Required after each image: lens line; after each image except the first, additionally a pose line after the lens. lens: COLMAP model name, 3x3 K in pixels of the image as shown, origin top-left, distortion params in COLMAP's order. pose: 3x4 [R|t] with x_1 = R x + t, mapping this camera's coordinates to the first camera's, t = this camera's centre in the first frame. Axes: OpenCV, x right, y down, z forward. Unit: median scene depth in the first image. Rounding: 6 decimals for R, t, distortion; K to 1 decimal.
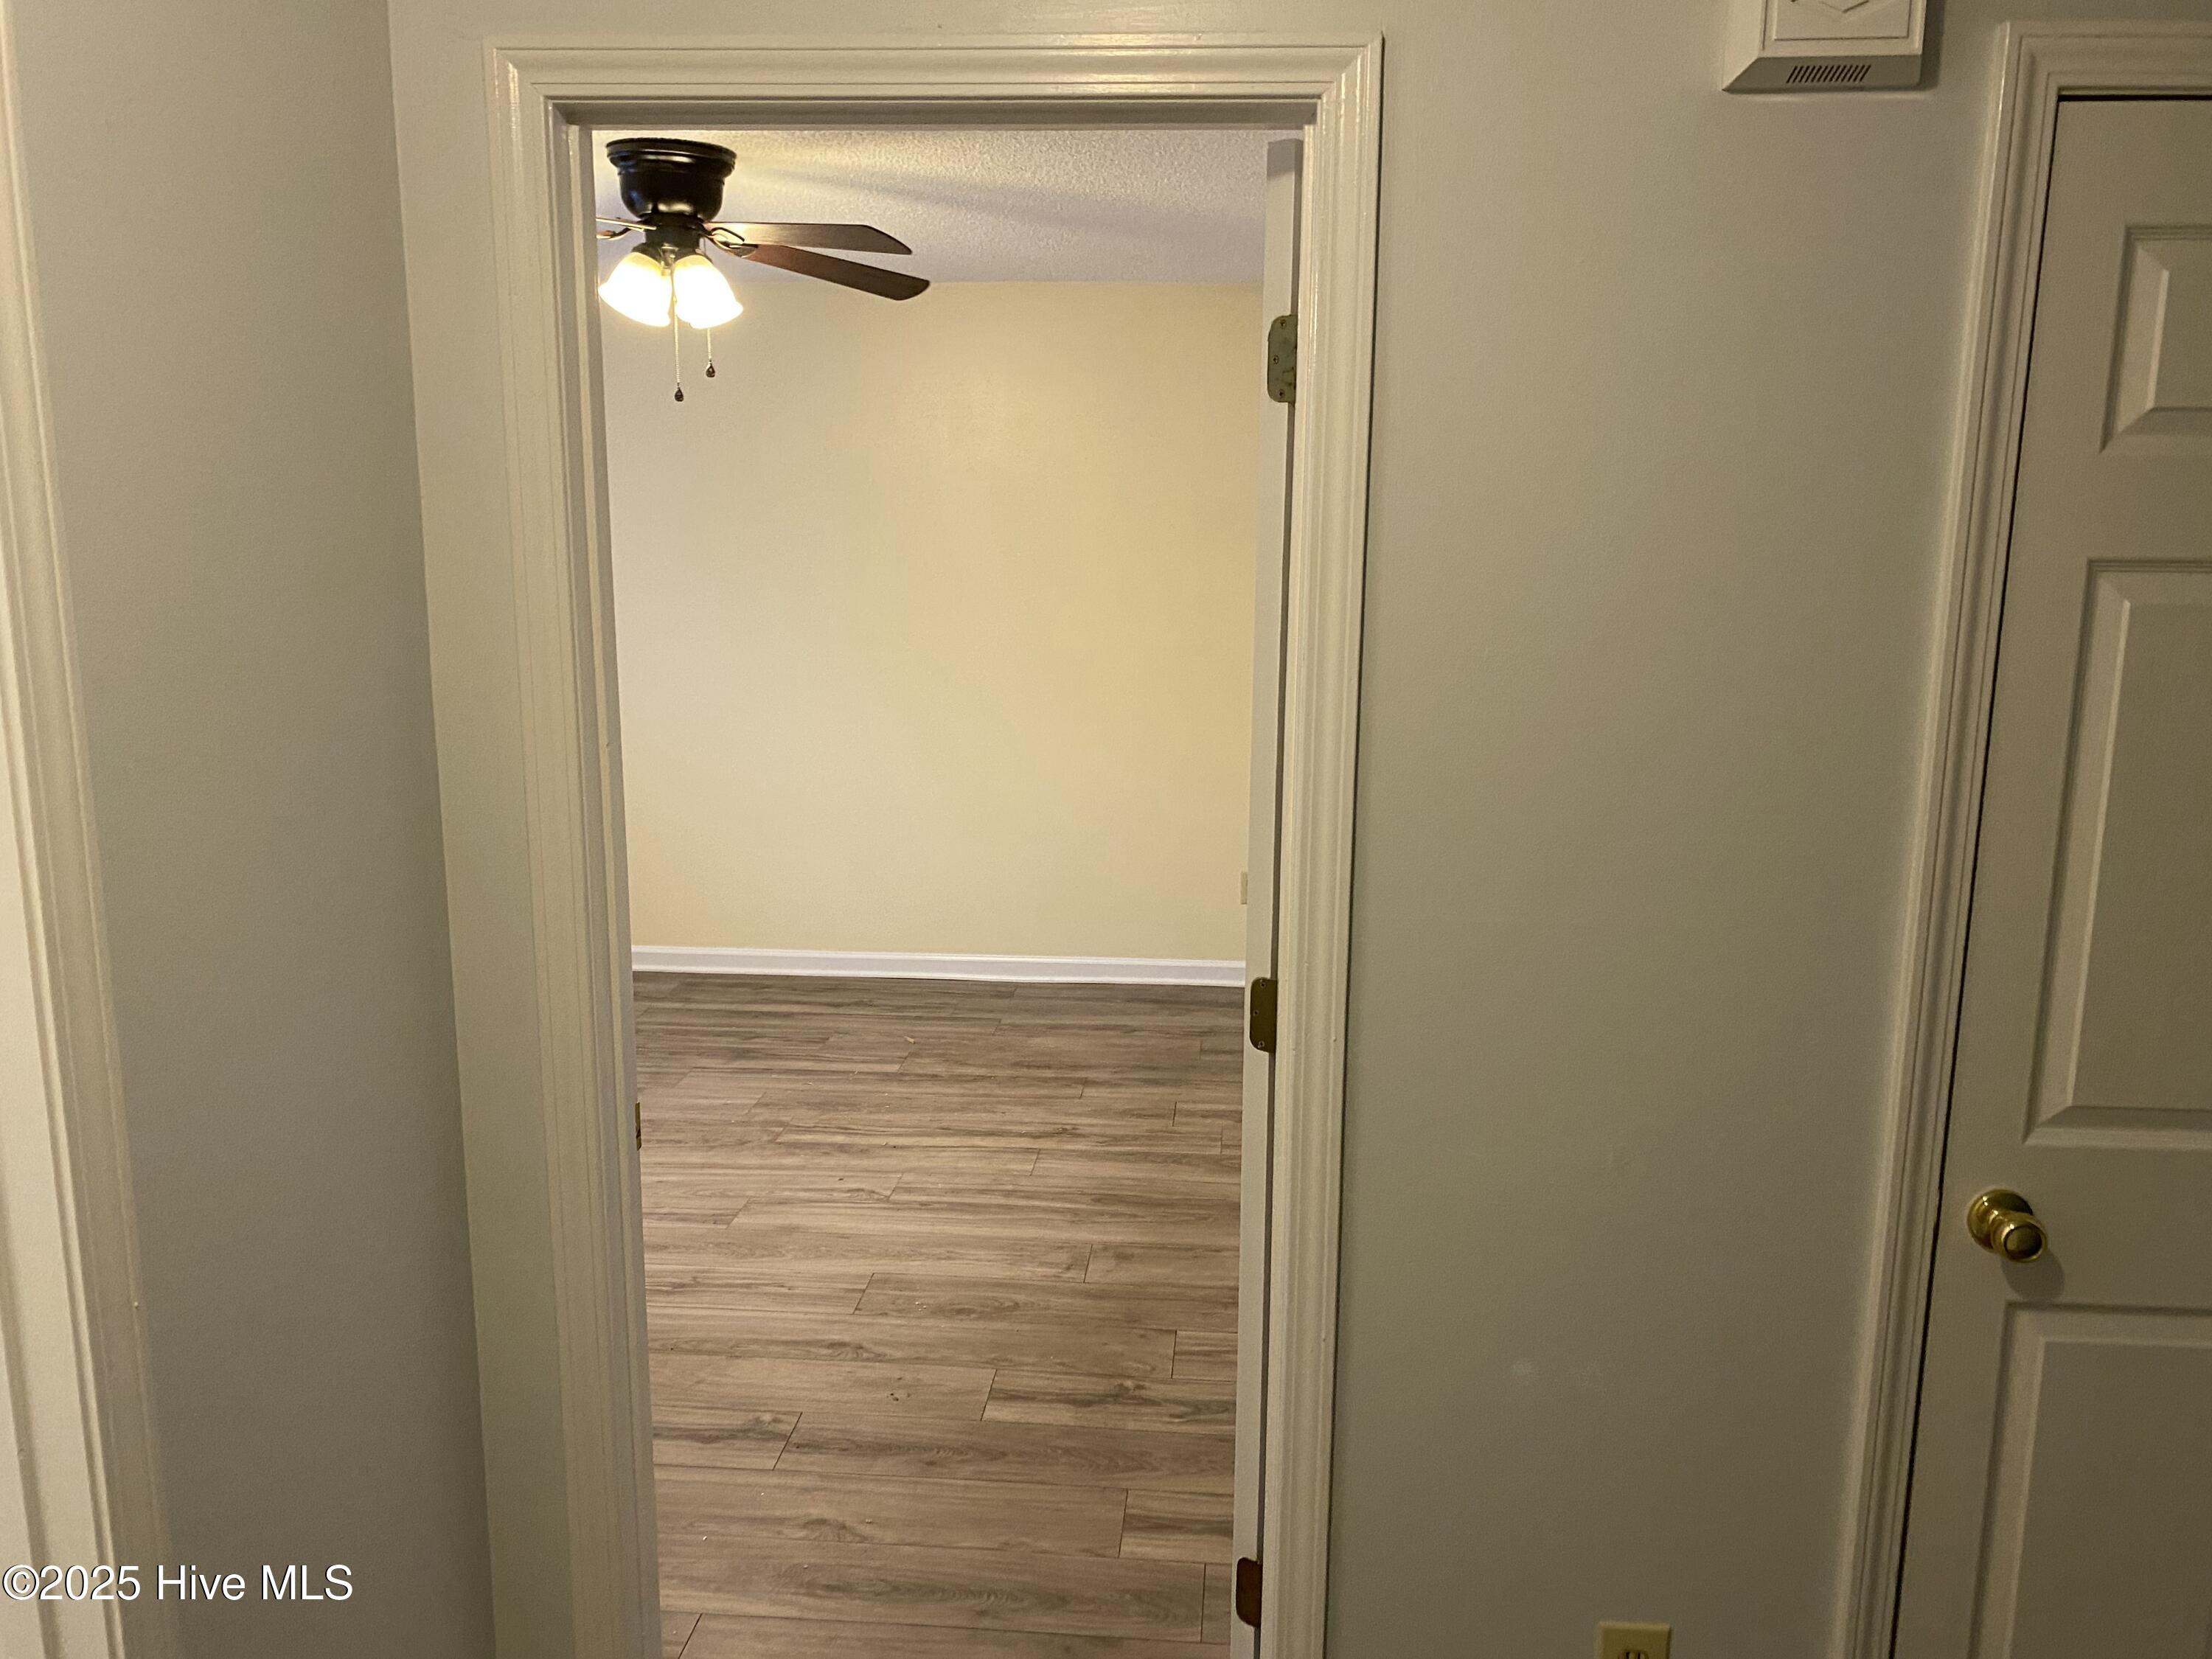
lens RADIAL K [[1706.4, 0, 1098.4], [0, 1706.4, 832.9], [0, 0, 1]] dist [0.019620, -0.008738]
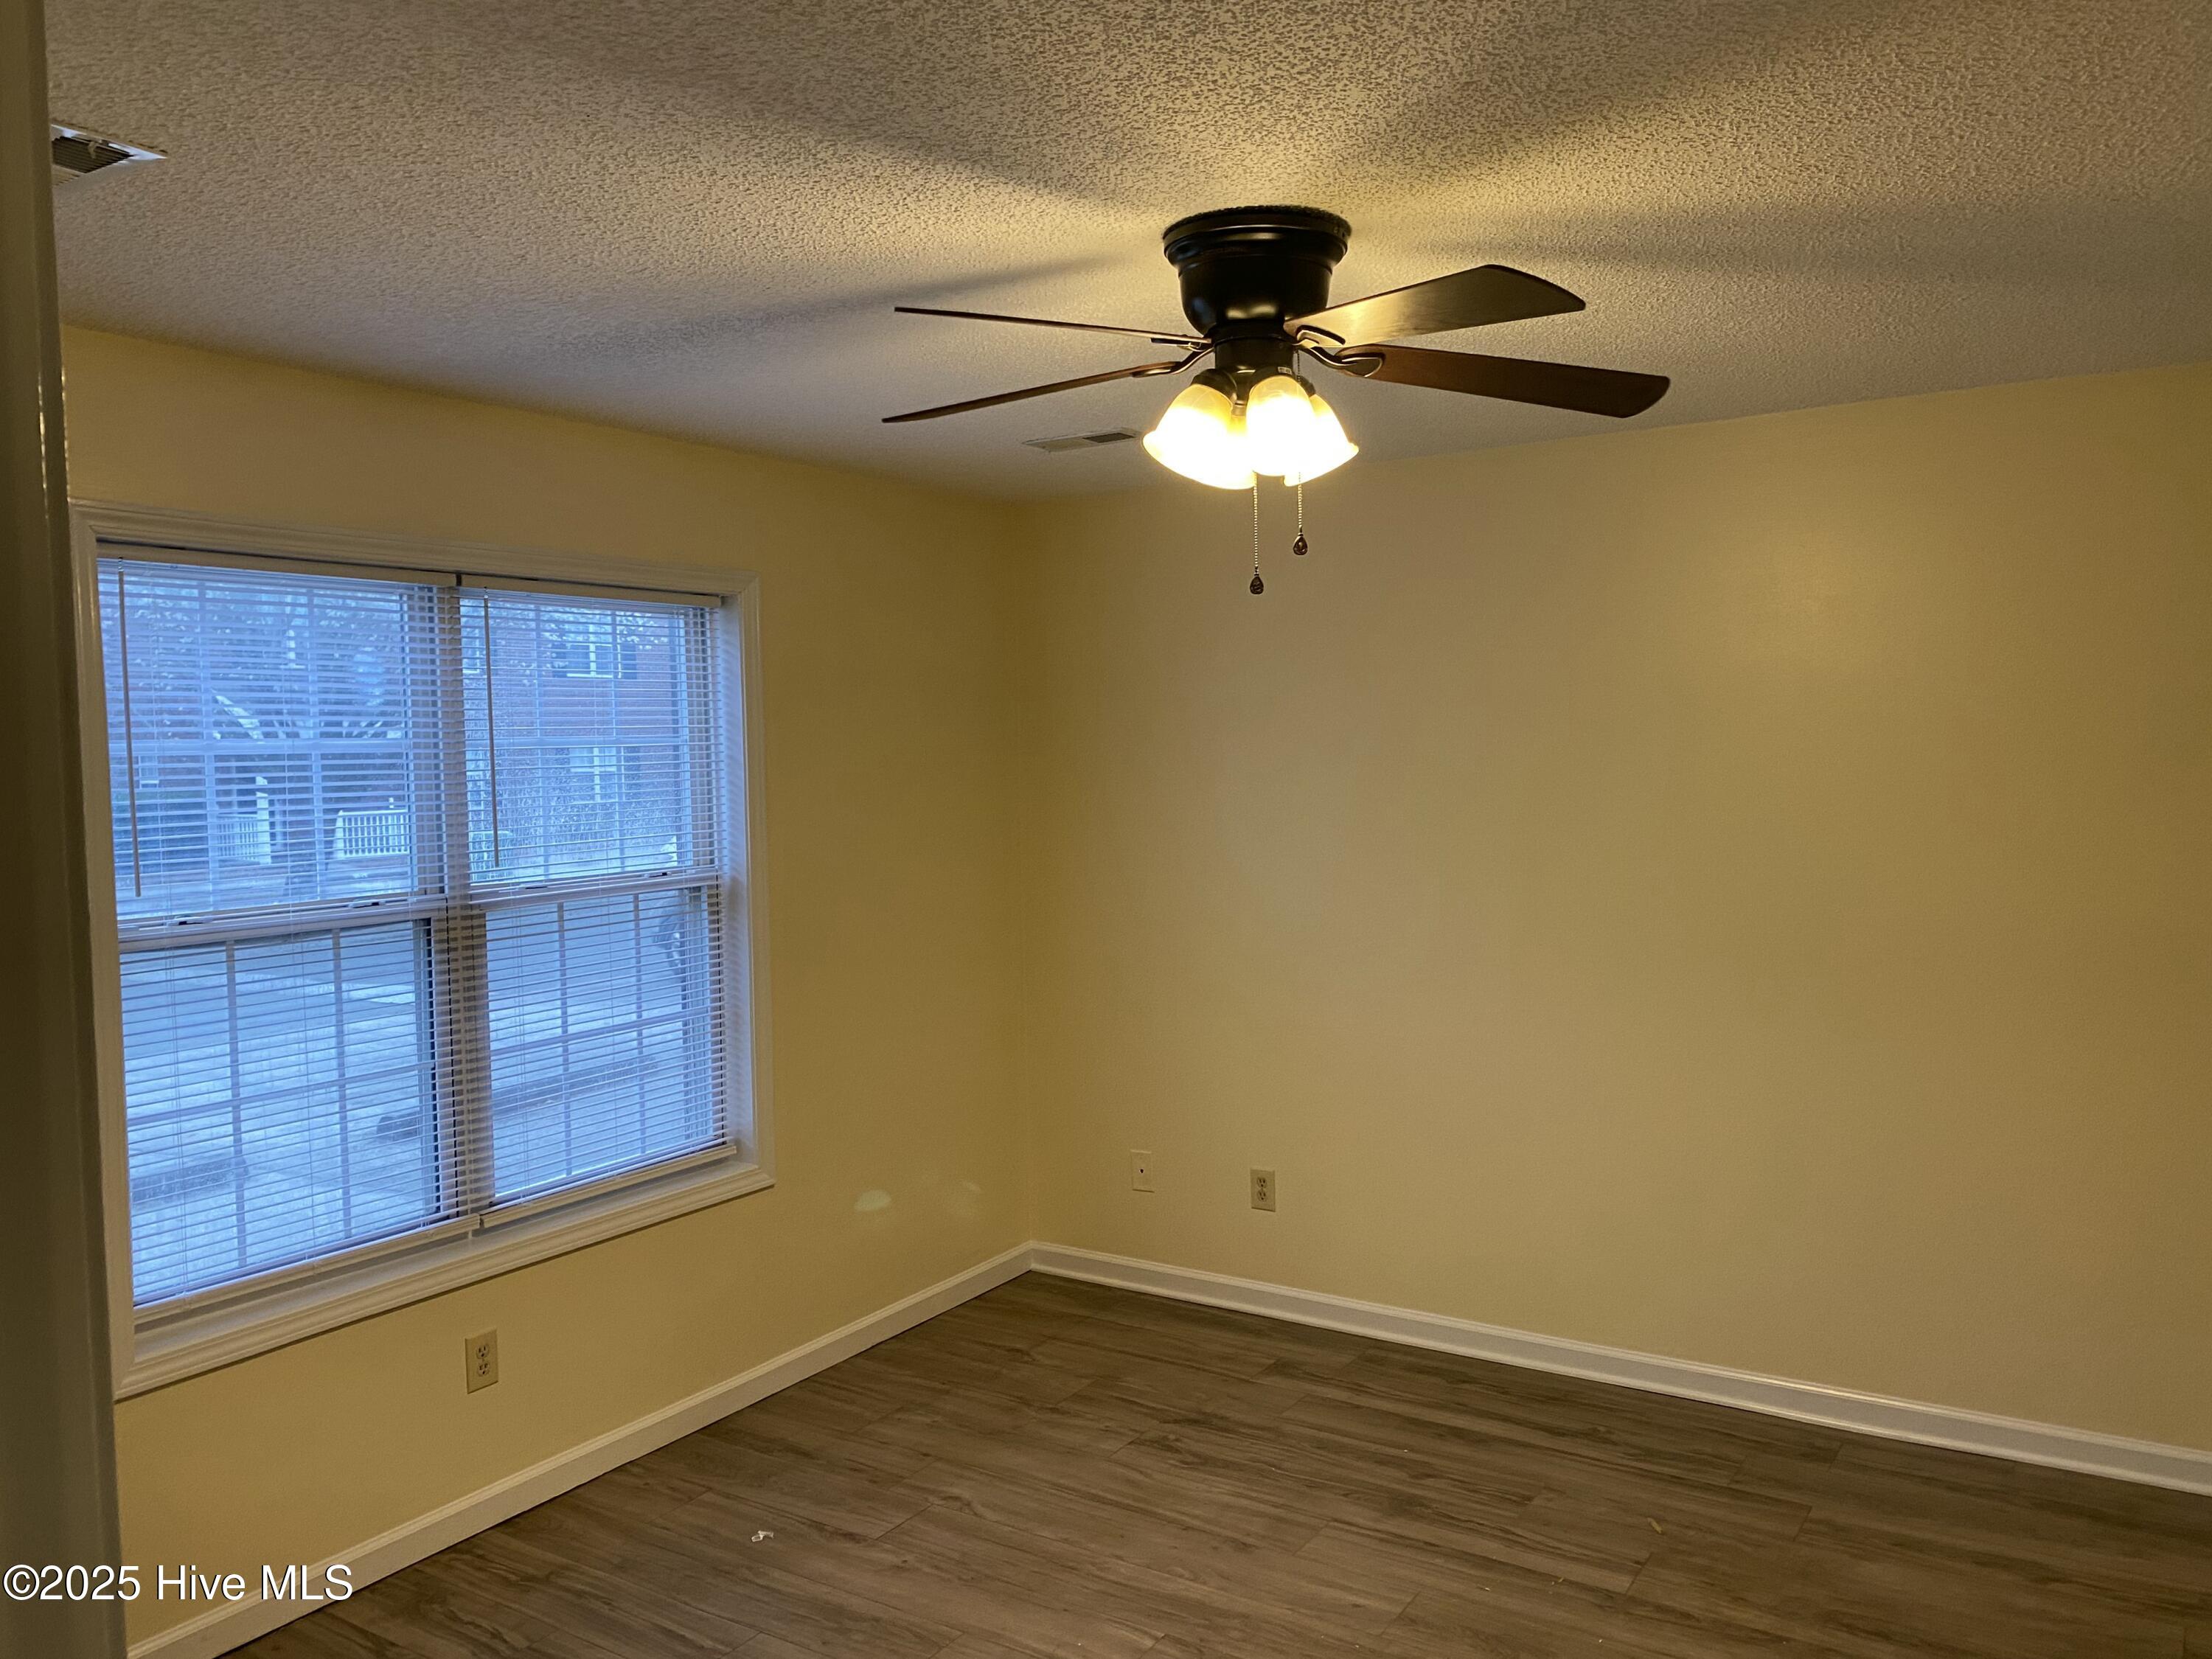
lens RADIAL K [[1636.9, 0, 1152.2], [0, 1636.9, 824.3], [0, 0, 1]] dist [0.049998, 0.003693]
pose [[0.888887, 0.000450, -0.458127, 0.010962], [-0.059448, 0.991658, -0.114372, -0.065772], [0.454254, 0.128899, 0.881498, 0.324833]]
